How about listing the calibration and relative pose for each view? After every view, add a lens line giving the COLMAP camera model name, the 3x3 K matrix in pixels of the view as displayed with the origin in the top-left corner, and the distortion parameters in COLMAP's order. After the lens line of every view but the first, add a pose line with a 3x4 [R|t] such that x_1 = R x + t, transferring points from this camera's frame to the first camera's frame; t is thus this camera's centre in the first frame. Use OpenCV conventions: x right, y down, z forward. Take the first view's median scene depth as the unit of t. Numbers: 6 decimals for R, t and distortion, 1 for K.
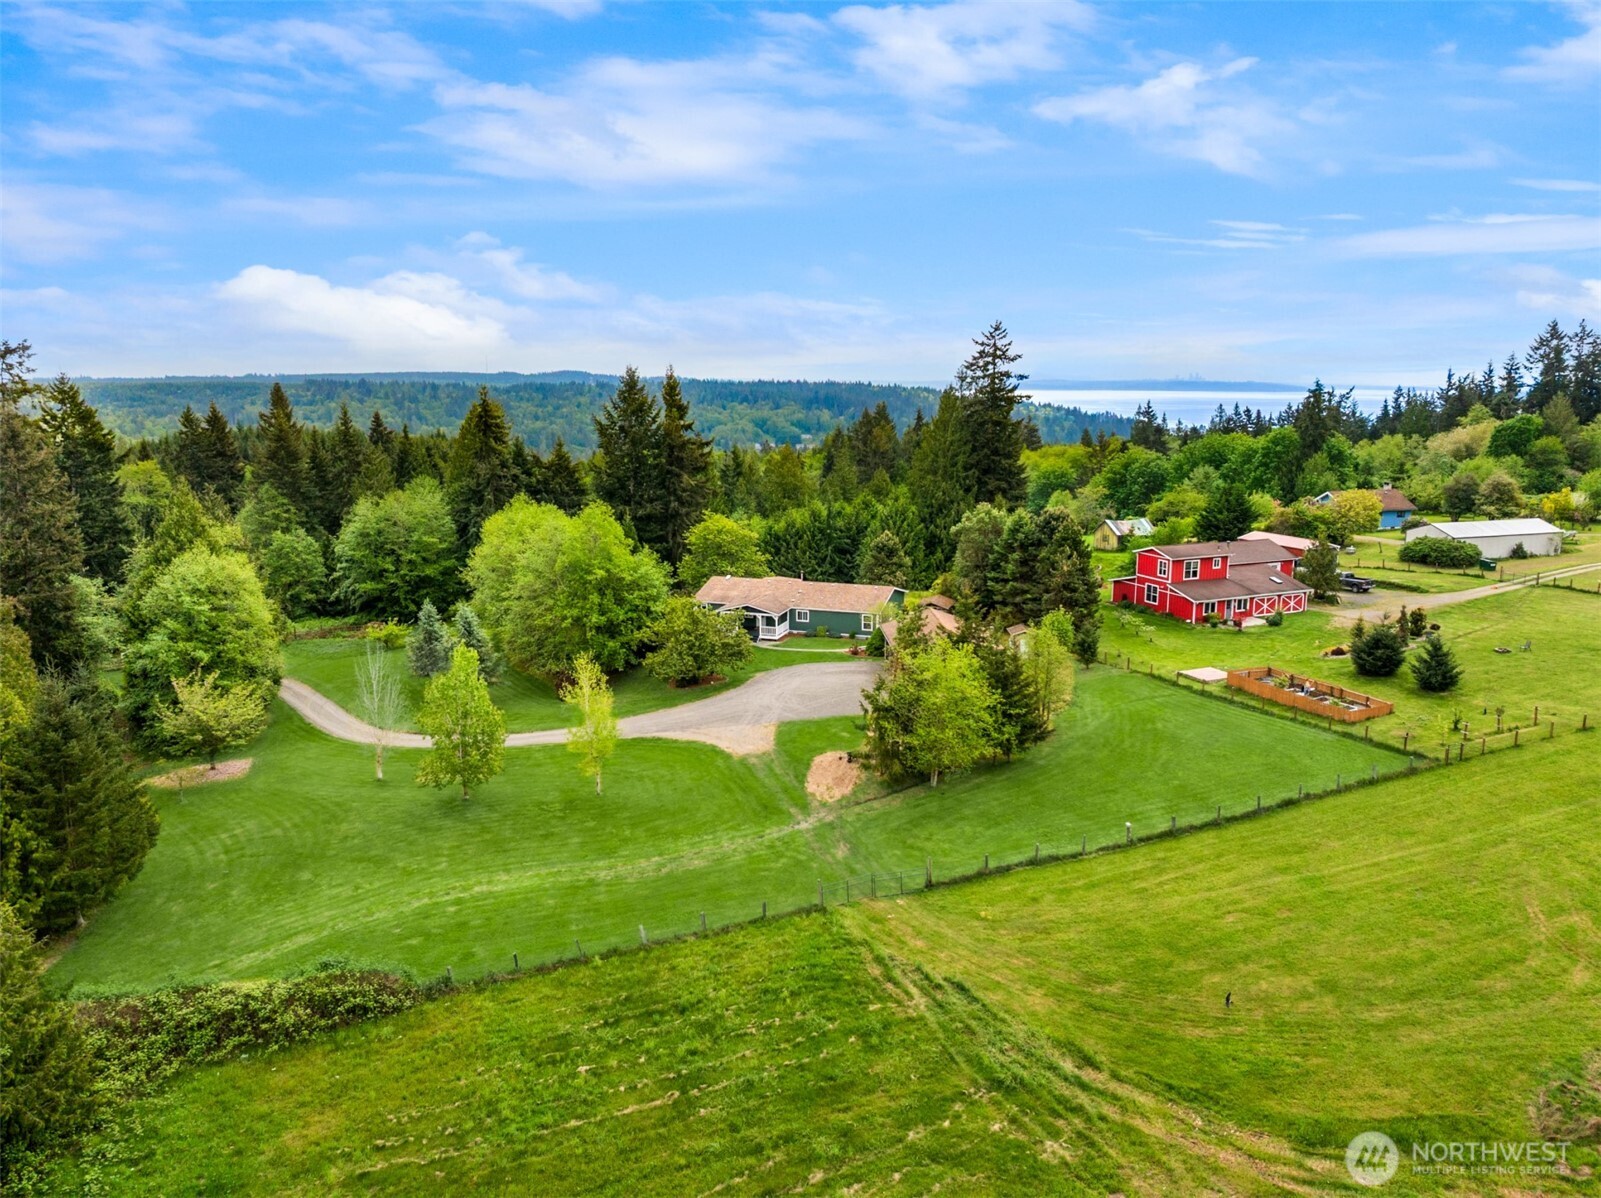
lens RADIAL K [[1113.5, 0, 796.7], [0, 1113.5, 677.7], [0, 0, 1]] dist [-0.025558, -0.004102]
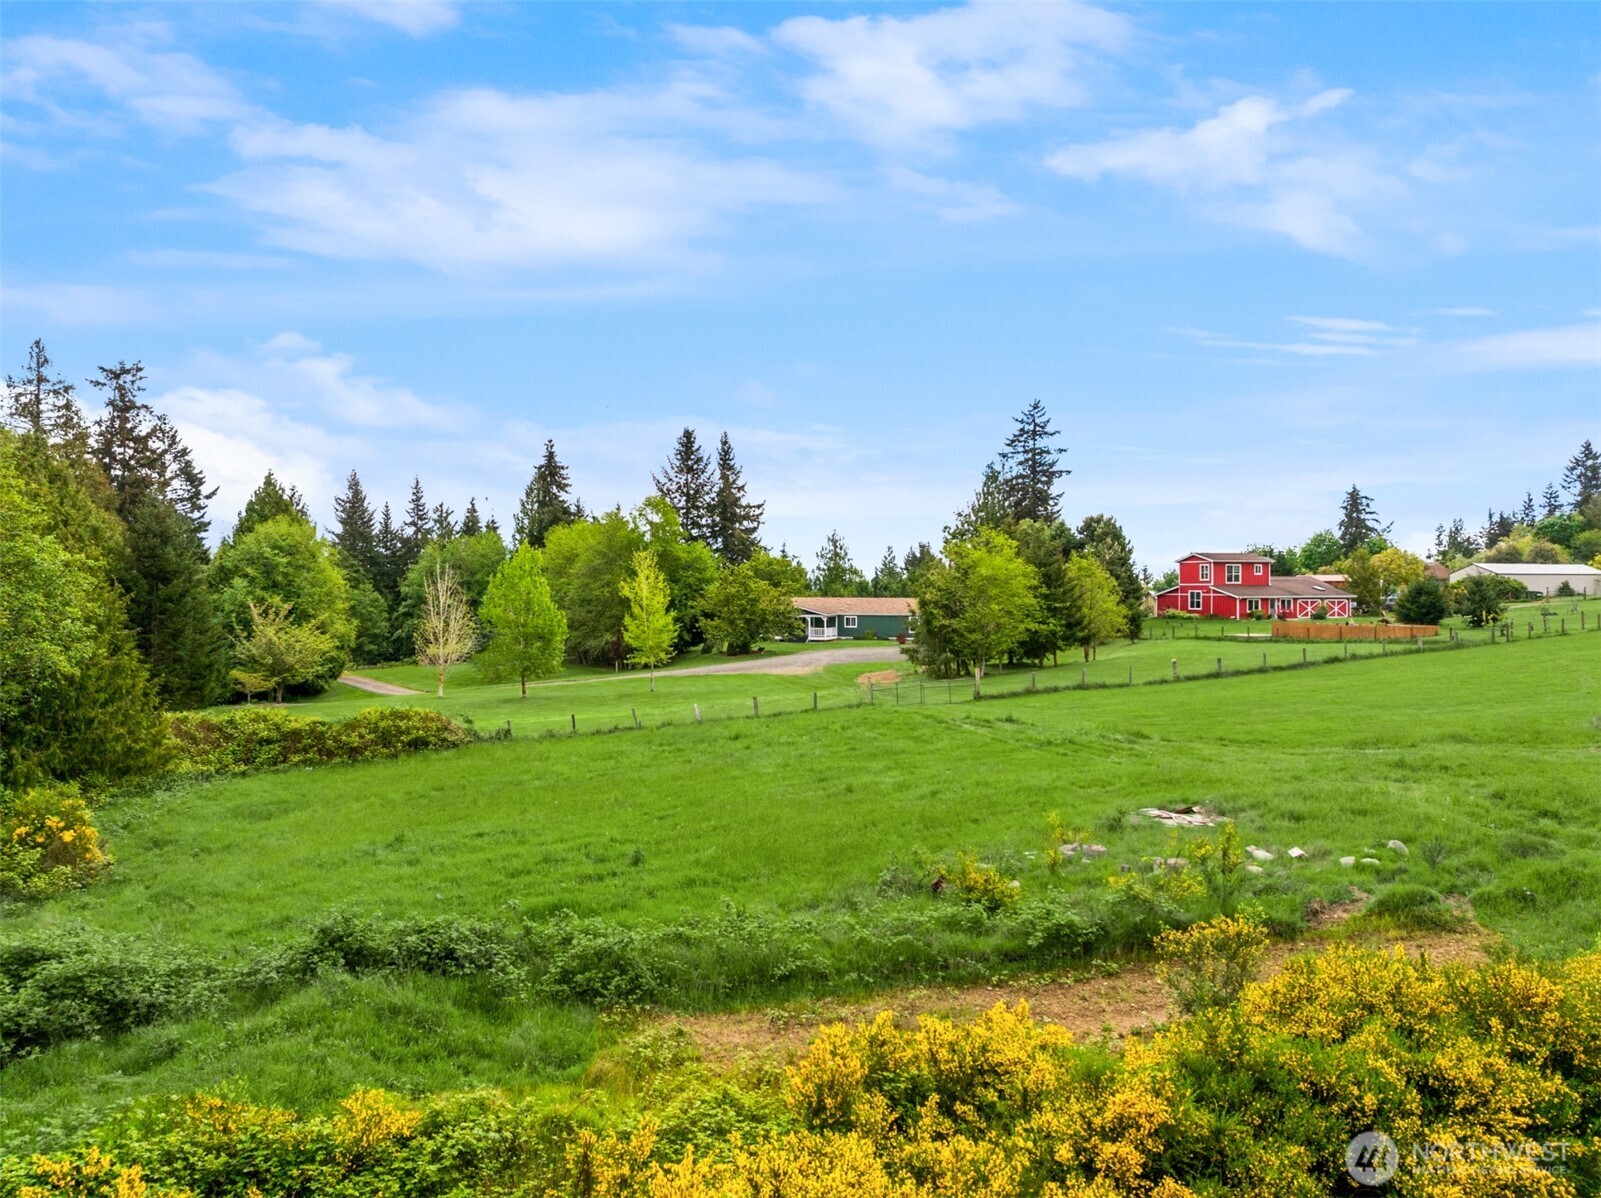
lens RADIAL K [[1112.3, 0, 800.5], [0, 1112.3, 599.0], [0, 0, 1]] dist [-0.024120, -0.003014]
pose [[0.999235, 0.002158, -0.039052, -0.001027], [-0.009645, 0.981239, -0.192553, 0.123022], [0.037904, 0.192783, 0.980509, -0.007411]]
